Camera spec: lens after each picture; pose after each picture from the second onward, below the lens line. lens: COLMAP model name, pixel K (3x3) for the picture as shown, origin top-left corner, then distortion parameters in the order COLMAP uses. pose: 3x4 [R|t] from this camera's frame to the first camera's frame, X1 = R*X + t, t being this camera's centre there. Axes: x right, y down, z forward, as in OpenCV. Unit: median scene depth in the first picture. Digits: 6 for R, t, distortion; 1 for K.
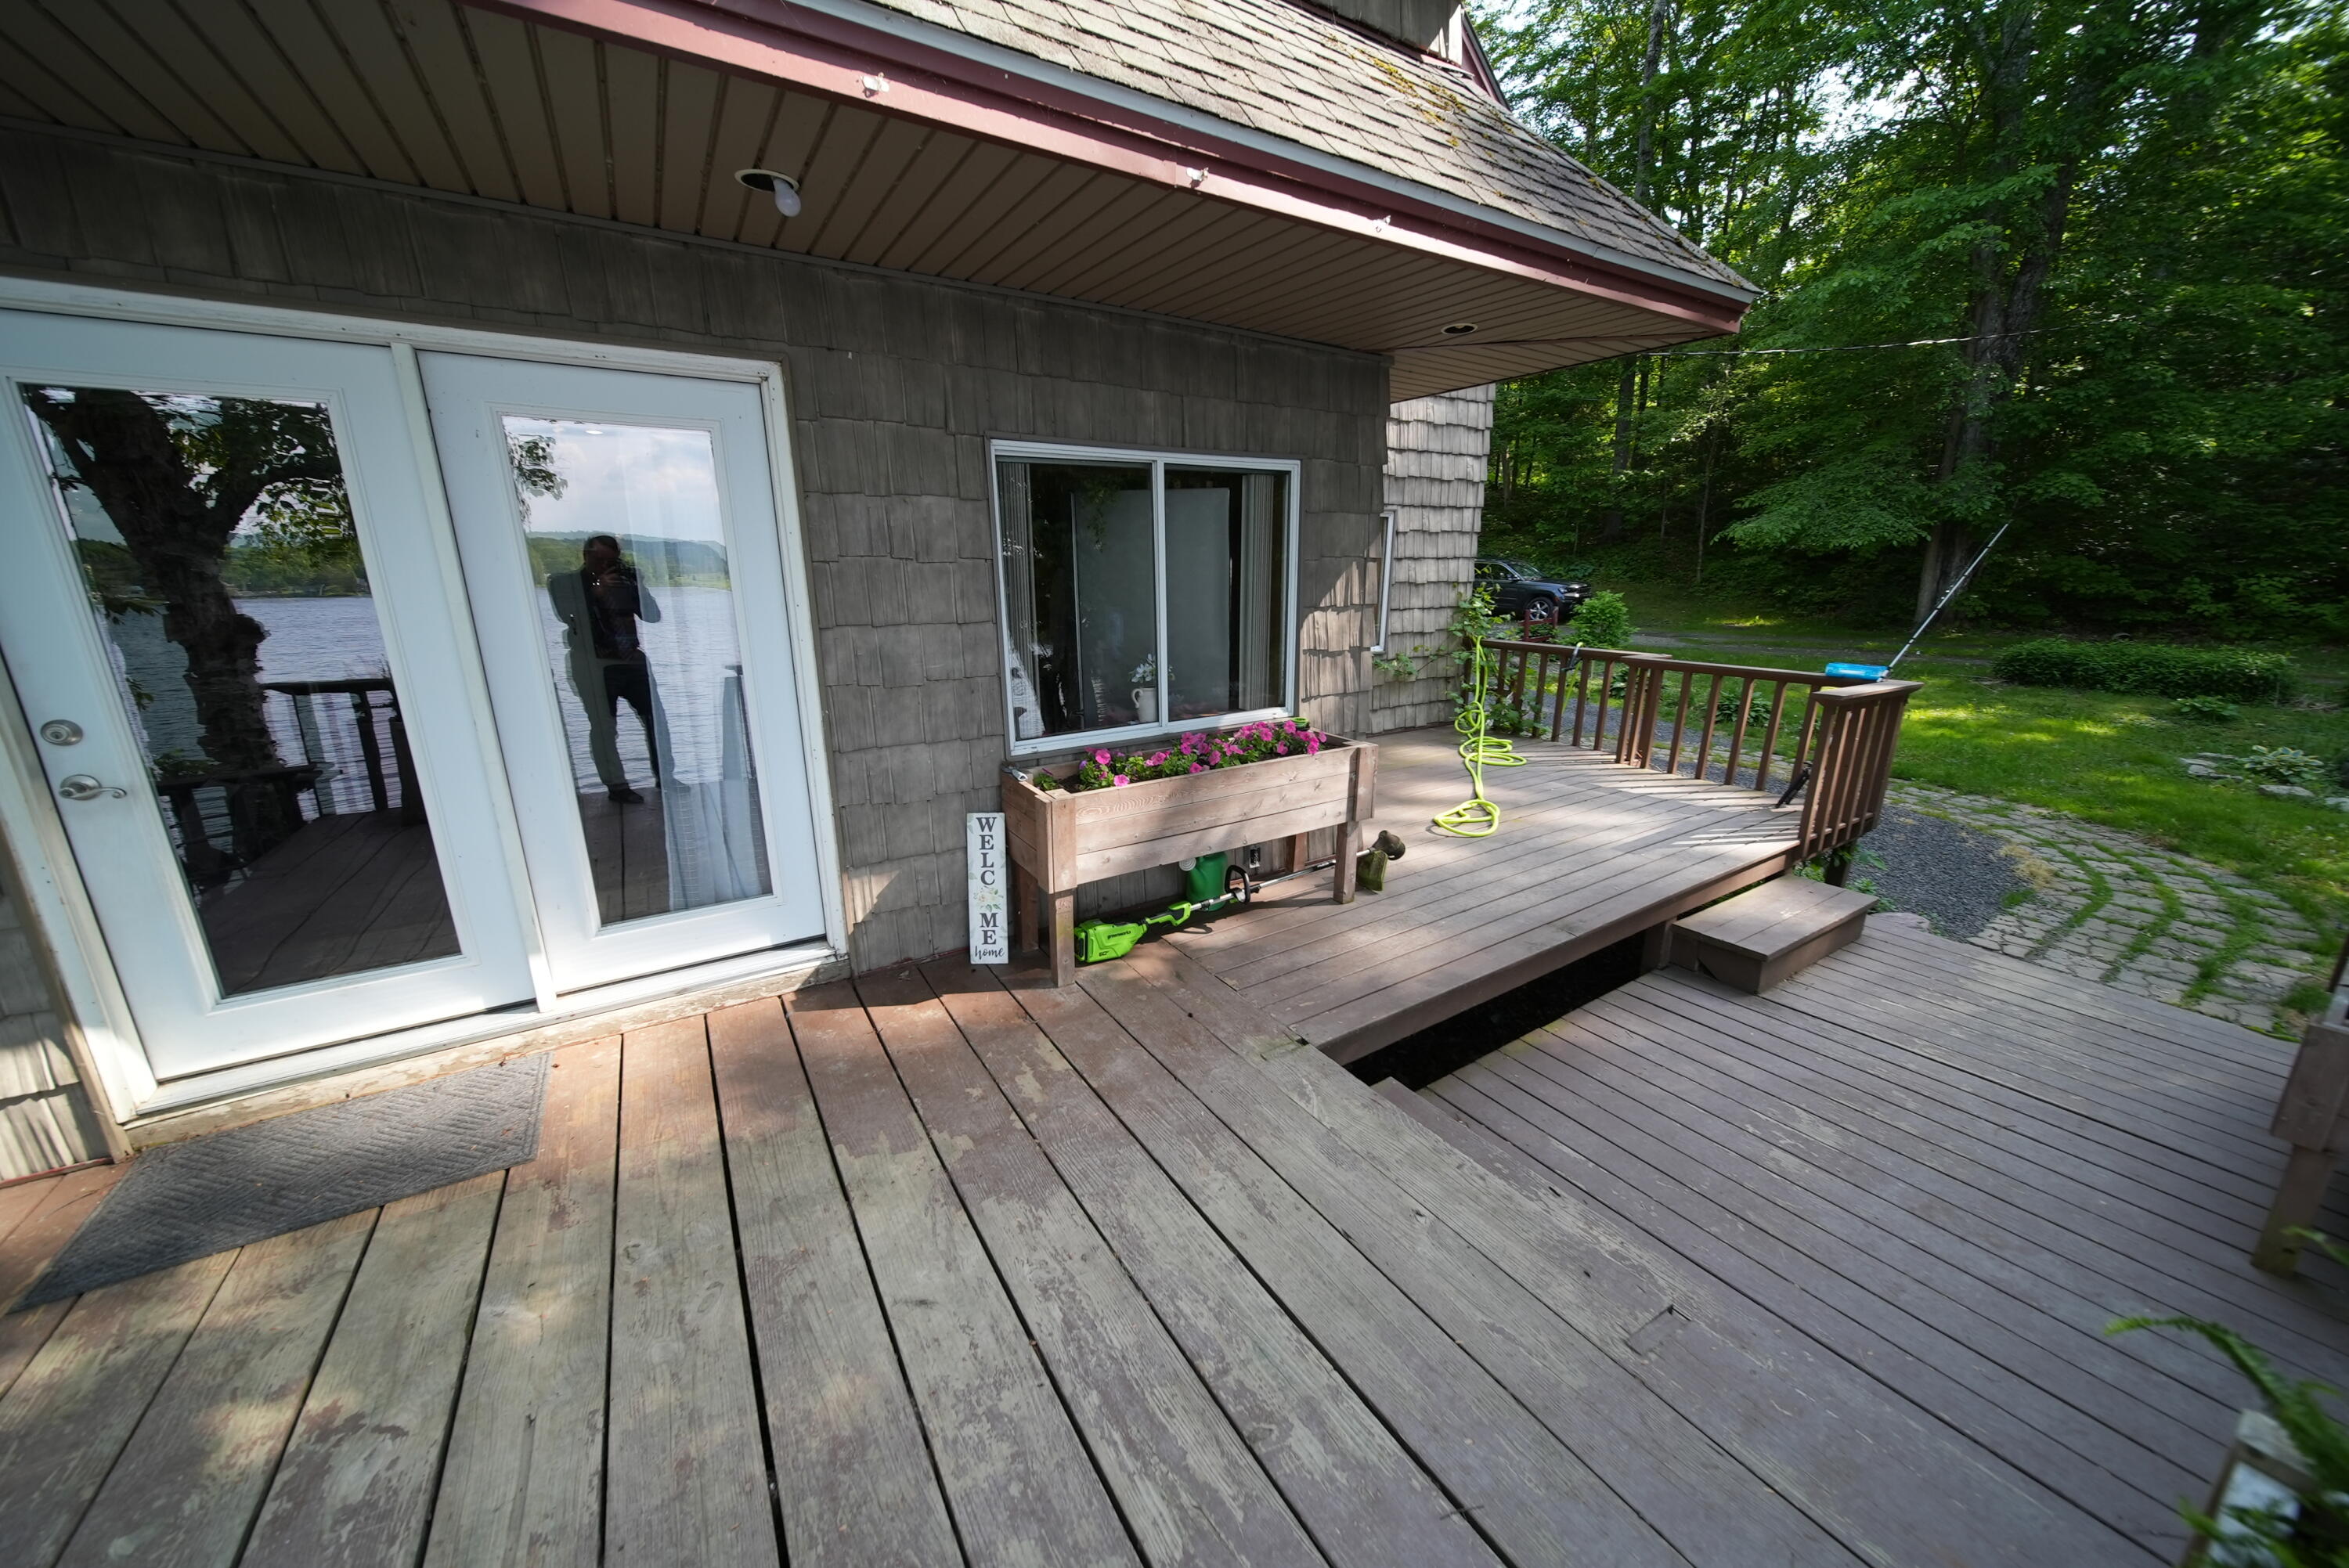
lens RADIAL K [[826.3, 0, 1172.7], [0, 826.3, 784.4], [0, 0, 1]] dist [0.001164, -0.000005]
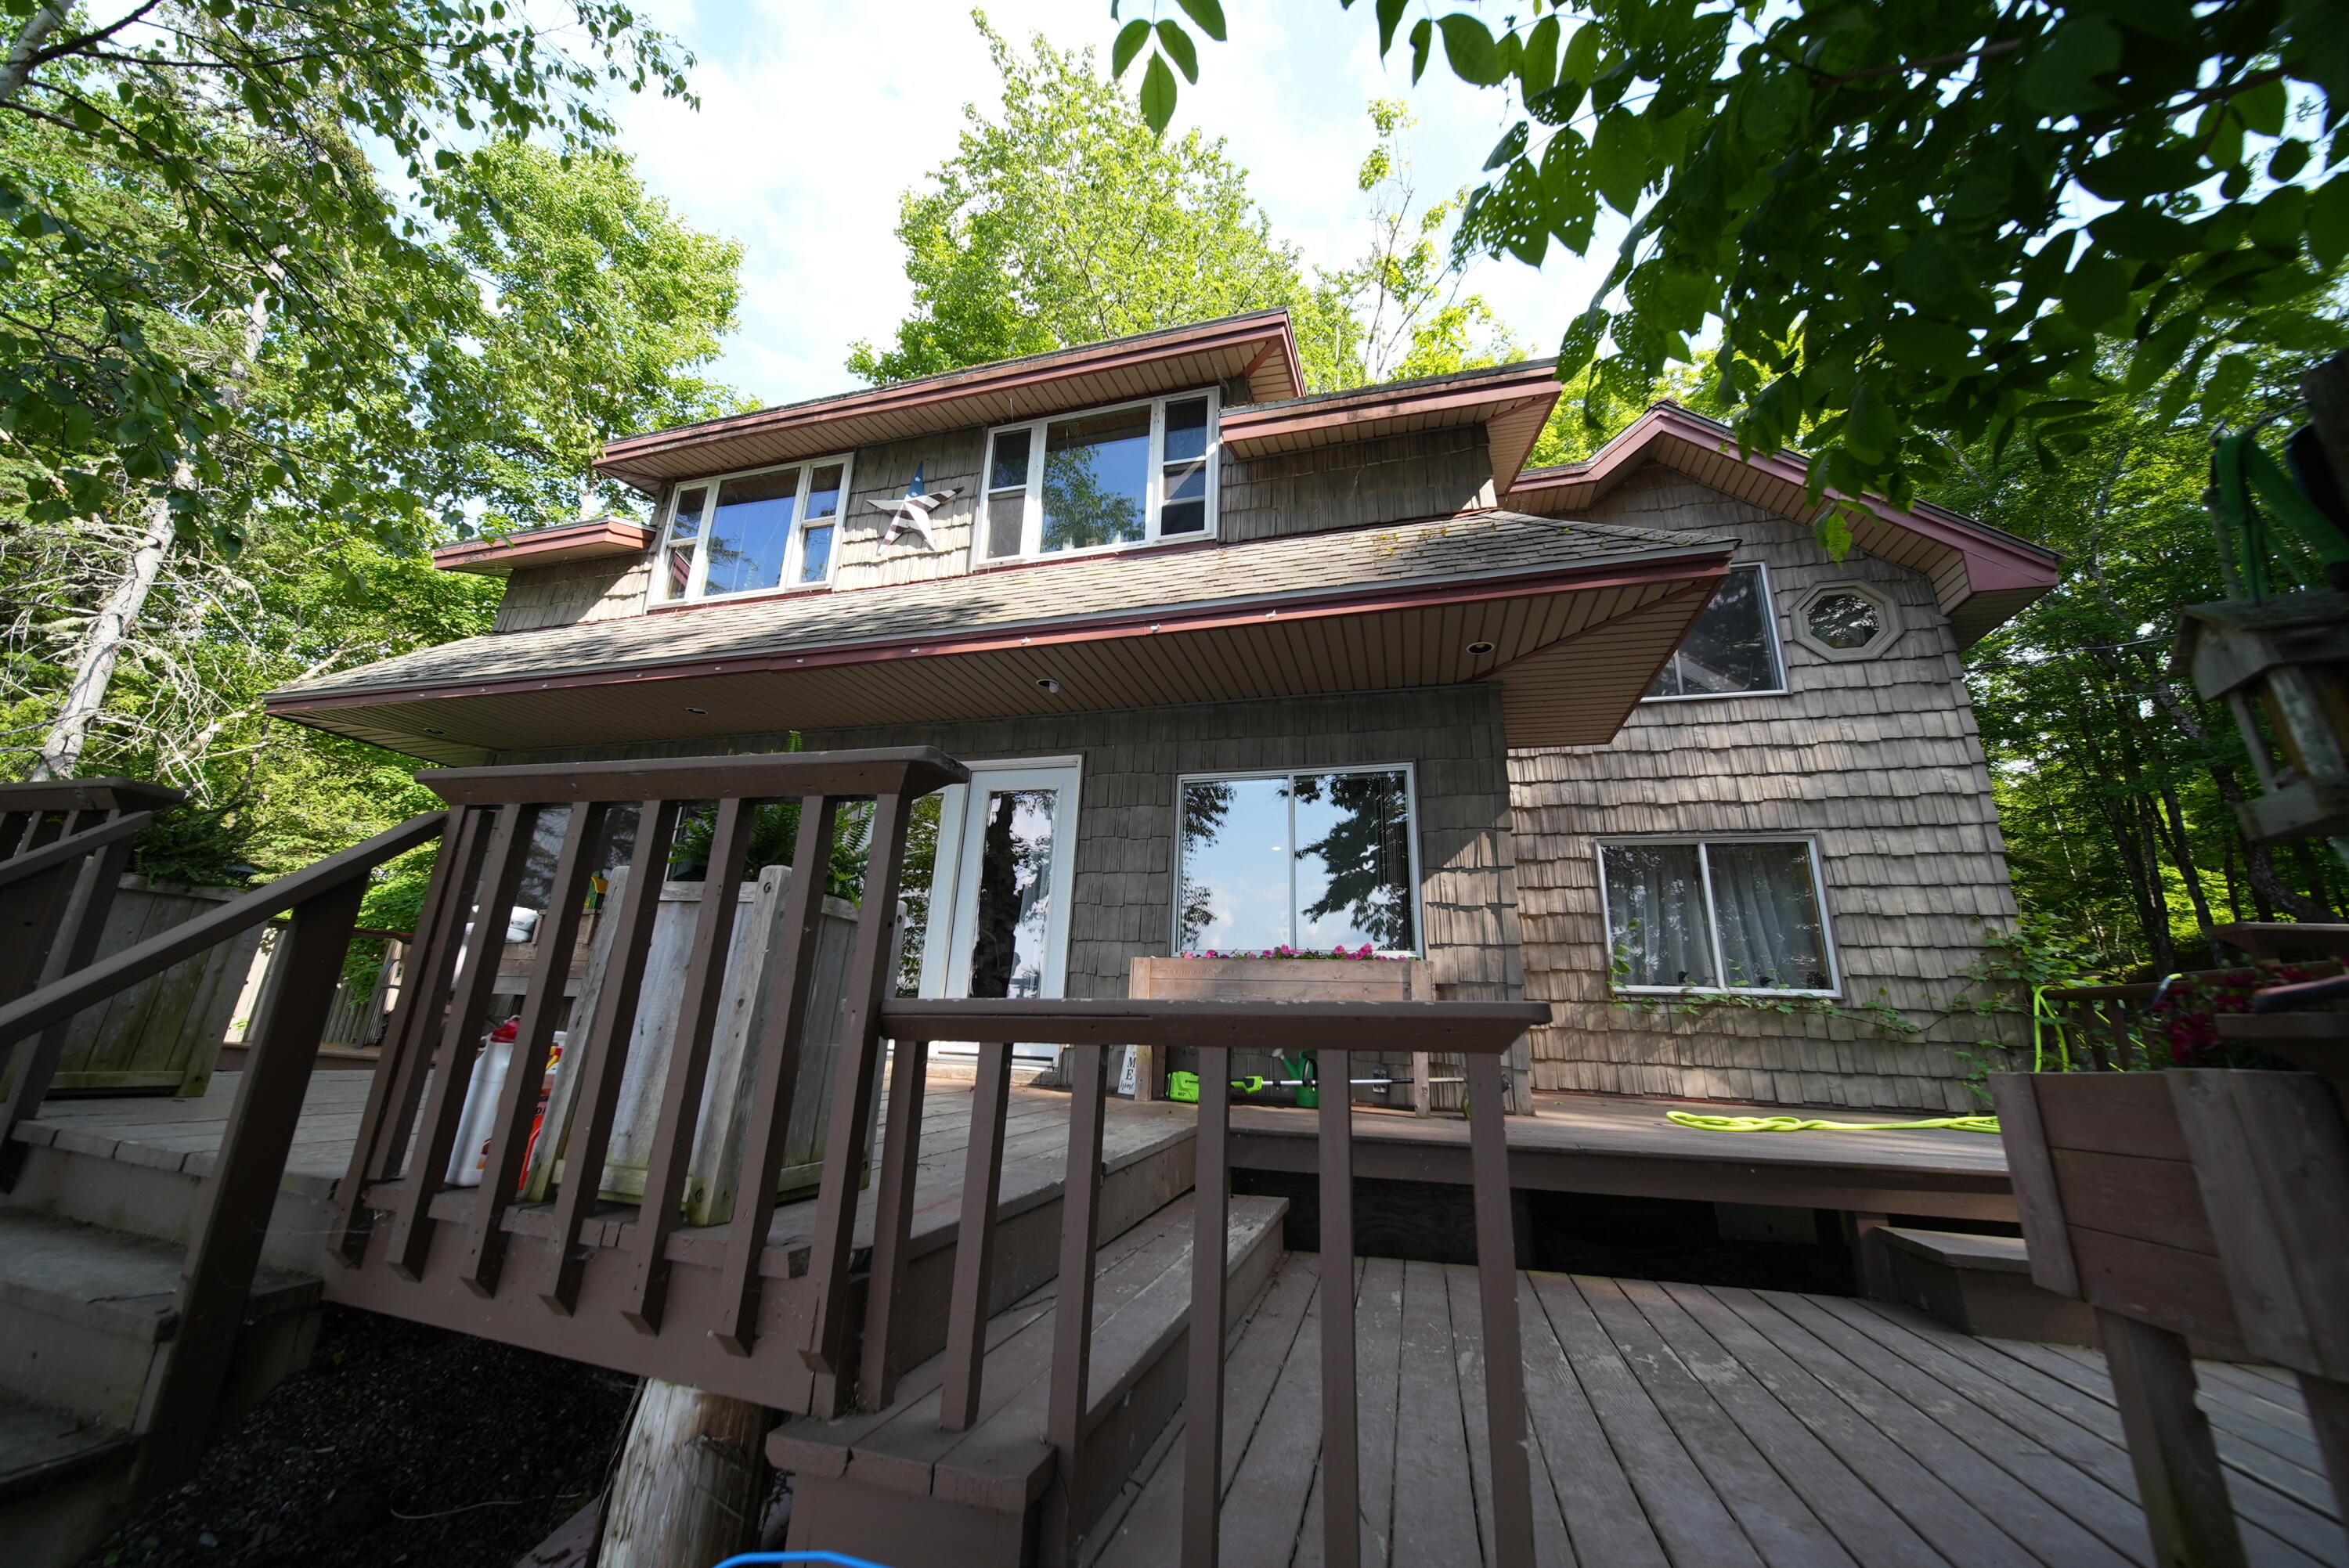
lens RADIAL K [[826.3, 0, 1176.4], [0, 826.3, 779.7], [0, 0, 1]] dist [0.001164, -0.000005]
pose [[0.672744, -0.186880, -0.715885, 0.776136], [-0.228504, 0.867794, -0.441269, 0.283558], [0.703705, 0.460444, 0.541101, 0.017208]]
